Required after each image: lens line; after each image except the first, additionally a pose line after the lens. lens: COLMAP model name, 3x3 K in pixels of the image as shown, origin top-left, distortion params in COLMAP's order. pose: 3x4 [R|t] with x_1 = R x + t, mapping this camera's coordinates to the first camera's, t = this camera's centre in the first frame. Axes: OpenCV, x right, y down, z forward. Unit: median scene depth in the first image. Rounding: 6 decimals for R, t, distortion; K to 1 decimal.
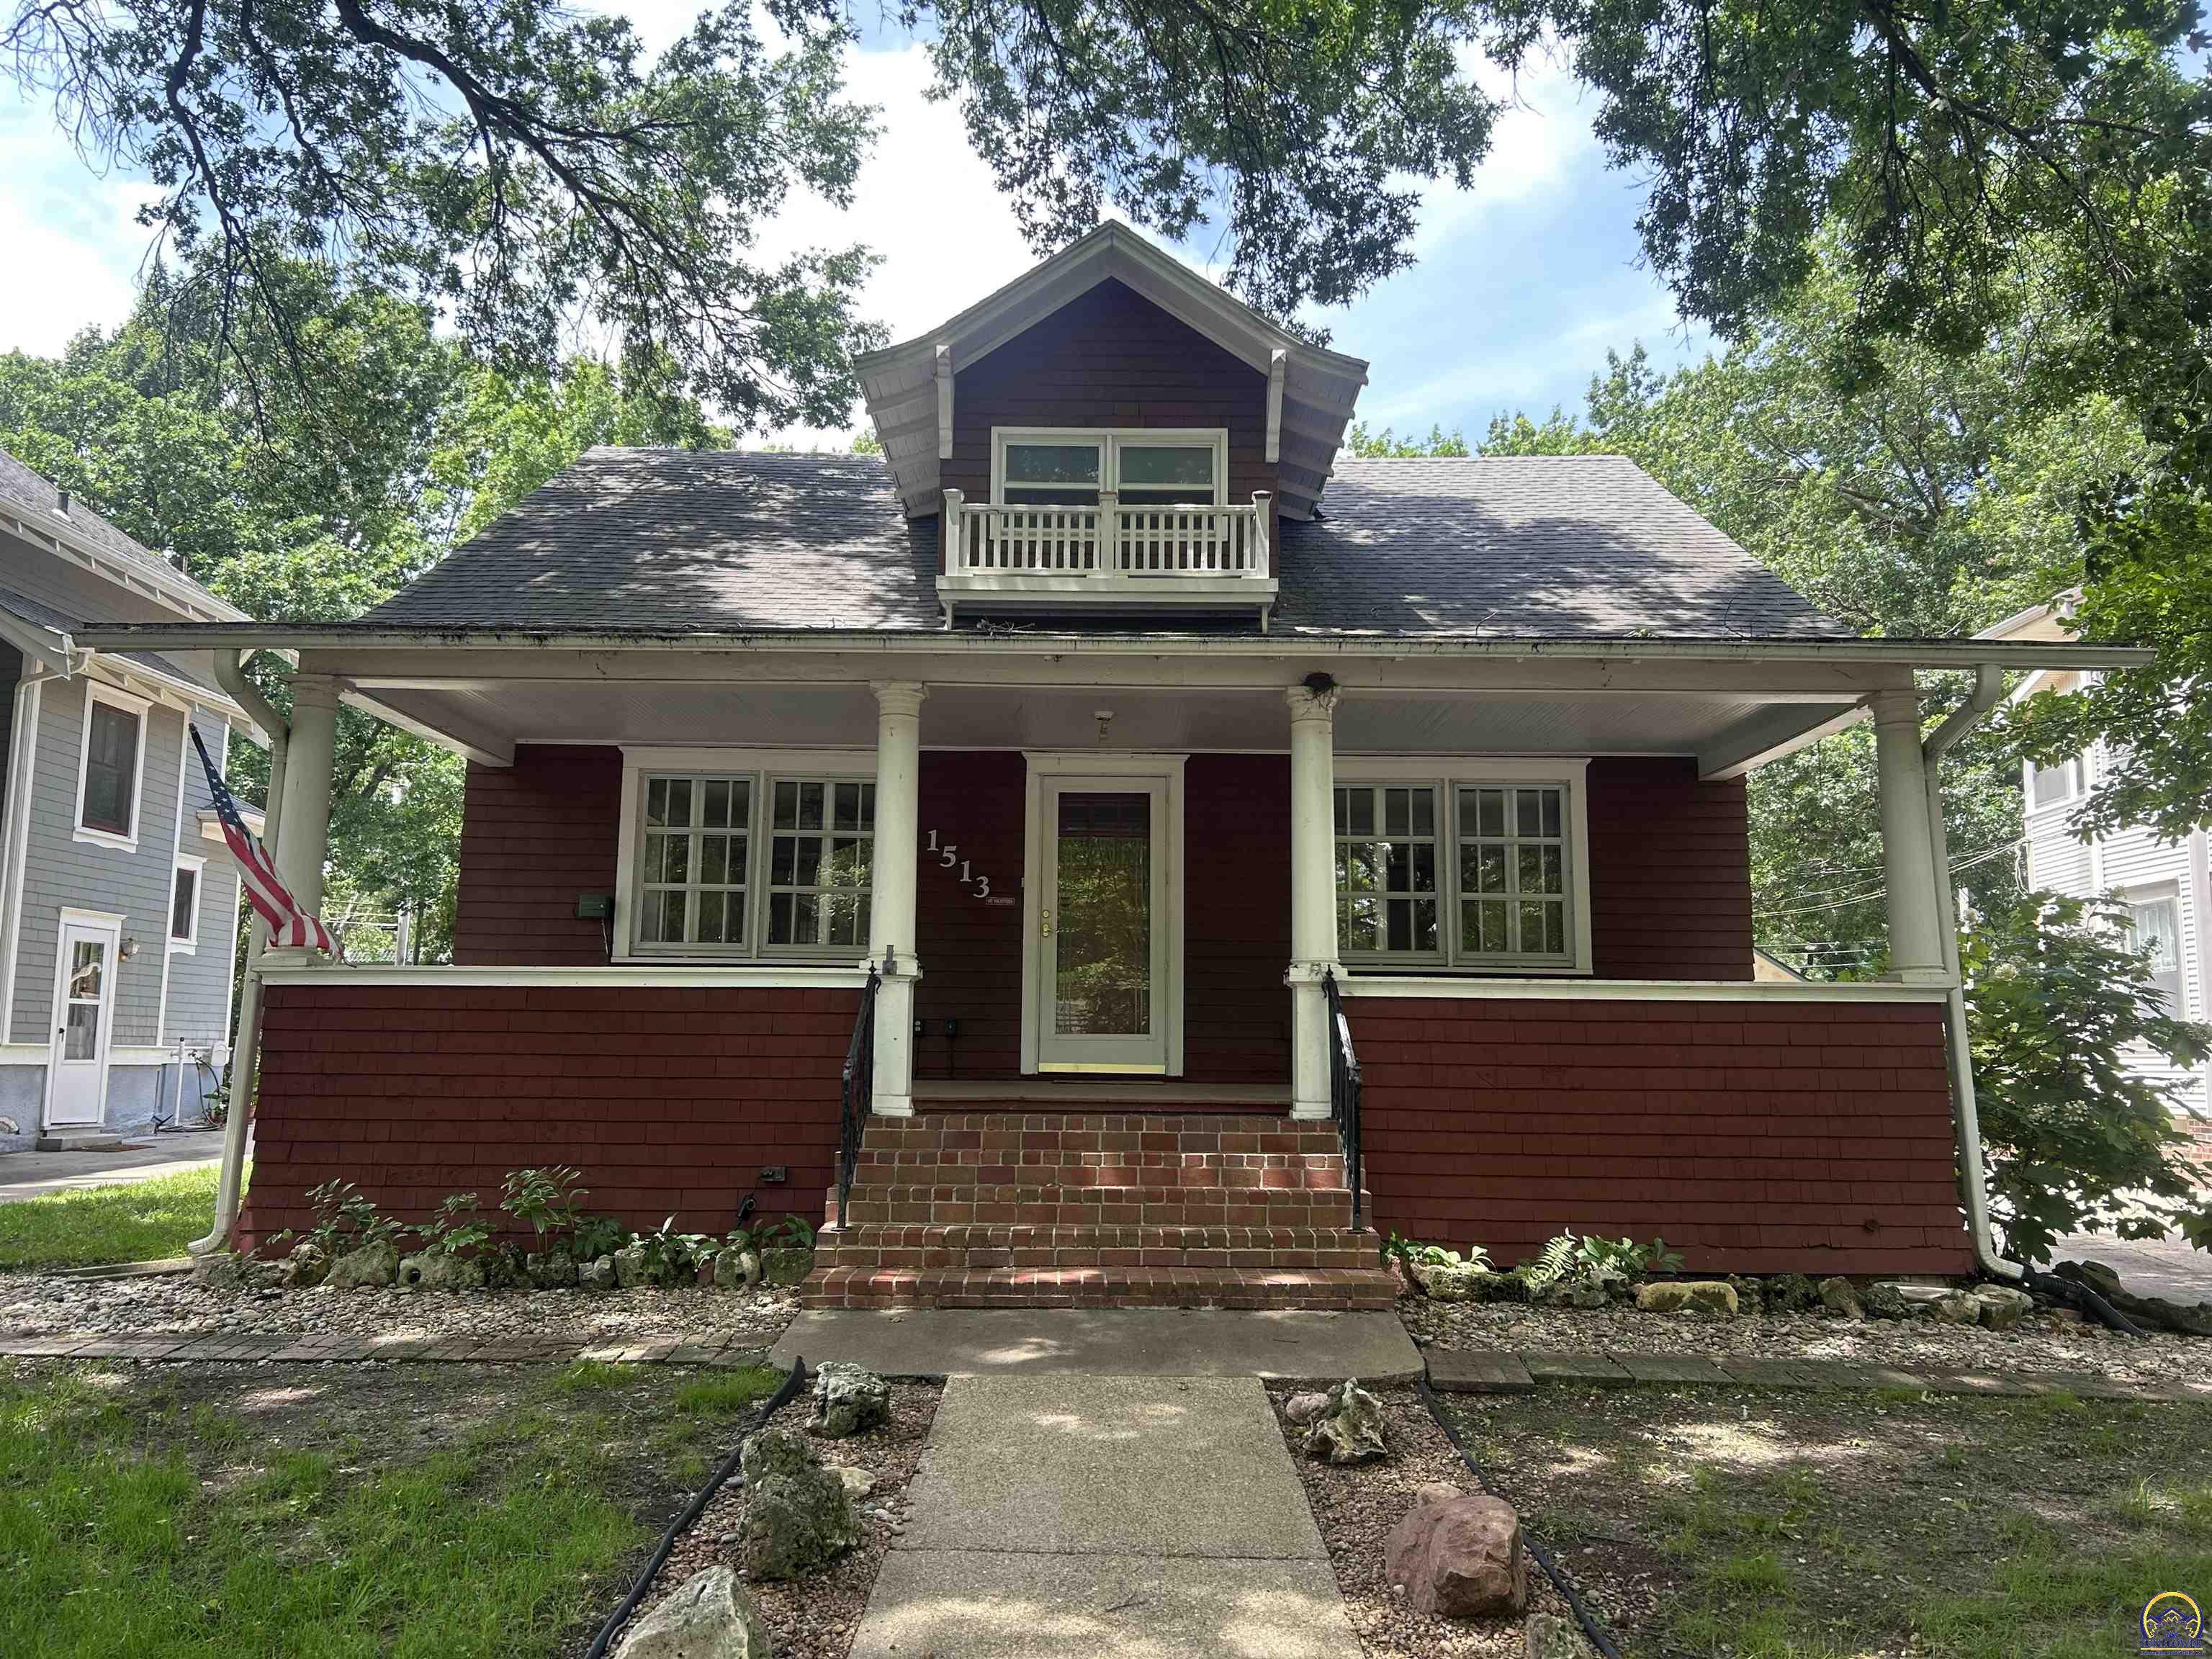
lens RADIAL K [[1691.9, 0, 1104.5], [0, 1691.9, 829.9], [0, 0, 1]] dist [0.012740, 0.002023]
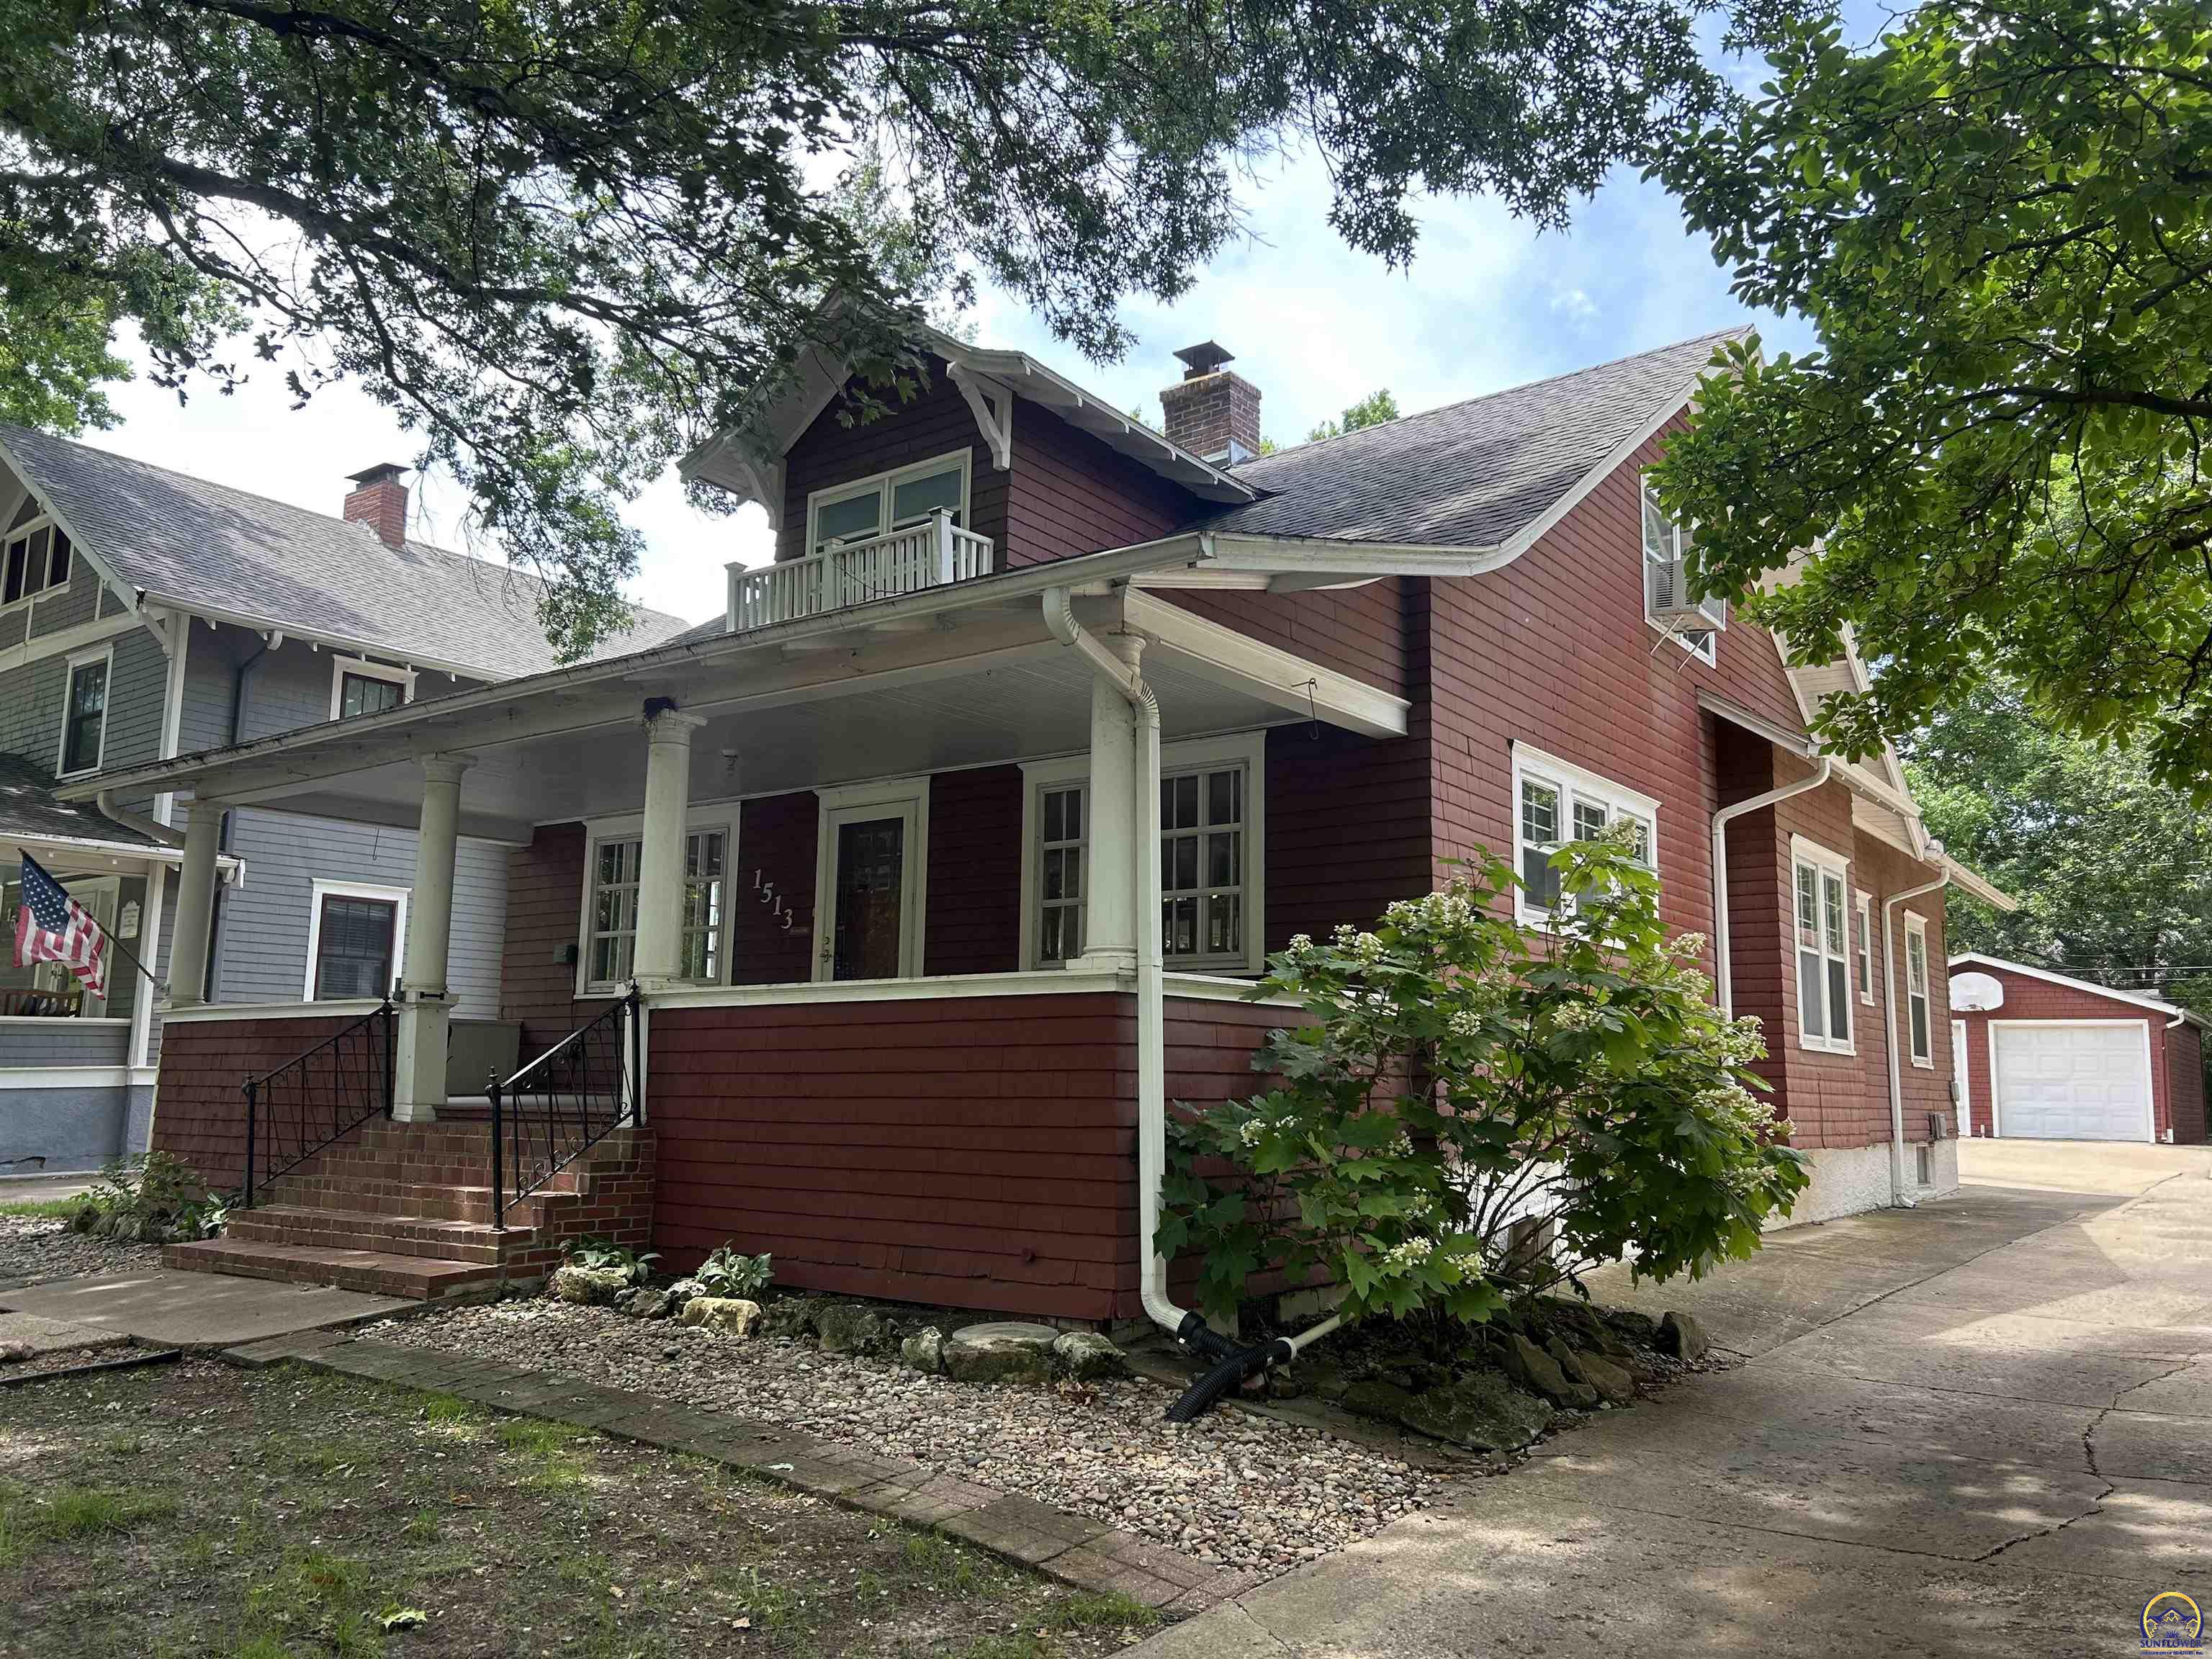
lens RADIAL K [[1691.9, 0, 1105.5], [0, 1691.9, 835.2], [0, 0, 1]] dist [0.012740, 0.002023]
pose [[0.809621, -0.090821, -0.579884, 0.720716], [0.078844, 0.995830, -0.045886, 0.046091], [0.581634, -0.008570, 0.813406, 0.235957]]
